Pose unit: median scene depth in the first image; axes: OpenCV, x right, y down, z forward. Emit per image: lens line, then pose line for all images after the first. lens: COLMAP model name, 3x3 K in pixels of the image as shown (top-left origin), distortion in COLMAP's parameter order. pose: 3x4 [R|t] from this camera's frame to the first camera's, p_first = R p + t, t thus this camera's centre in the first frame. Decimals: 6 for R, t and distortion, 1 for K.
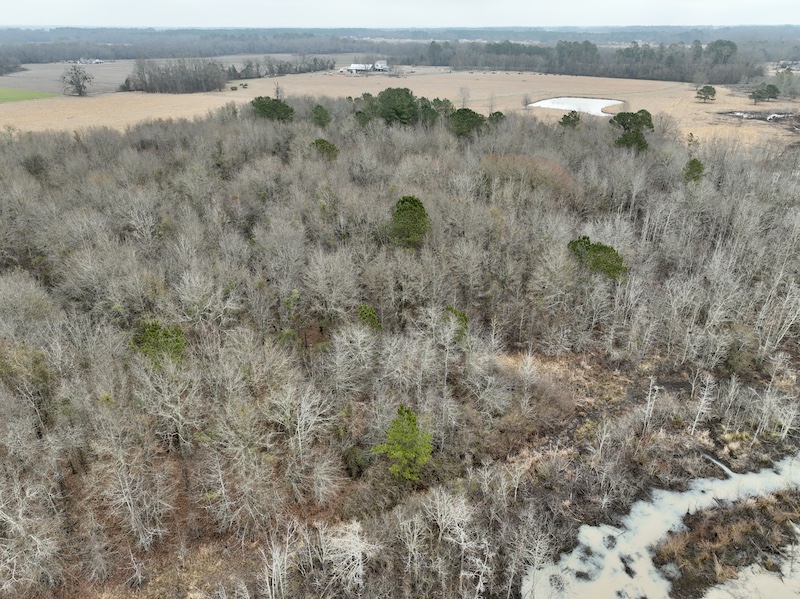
lens RADIAL K [[567.3, 0, 398.1], [0, 567.3, 300.7], [0, 0, 1]] dist [0.005303, 0.006124]
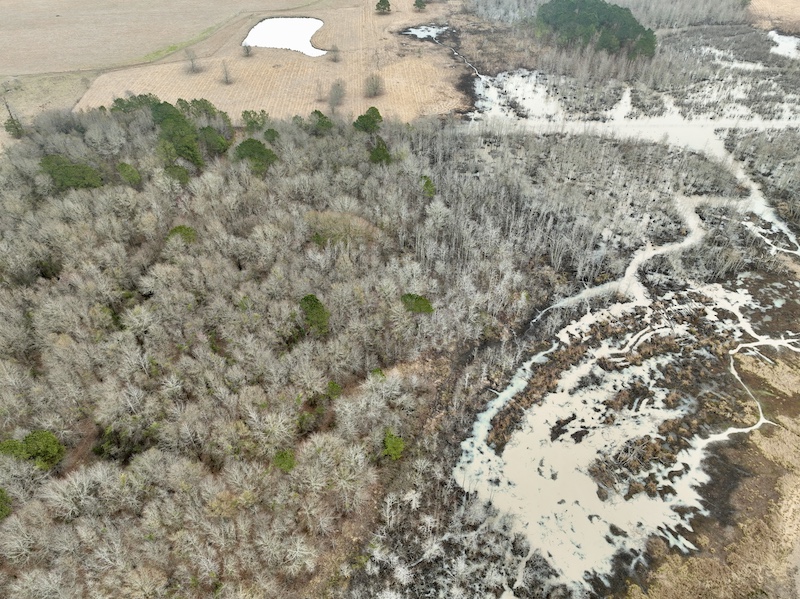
lens RADIAL K [[567.3, 0, 400.3], [0, 567.3, 298.3], [0, 0, 1]] dist [0.005303, 0.006124]
pose [[0.848233, -0.364775, 0.383978, -0.662072], [0.240854, 0.911378, 0.333735, -1.126884], [-0.471688, -0.190602, 0.860919, -0.979259]]
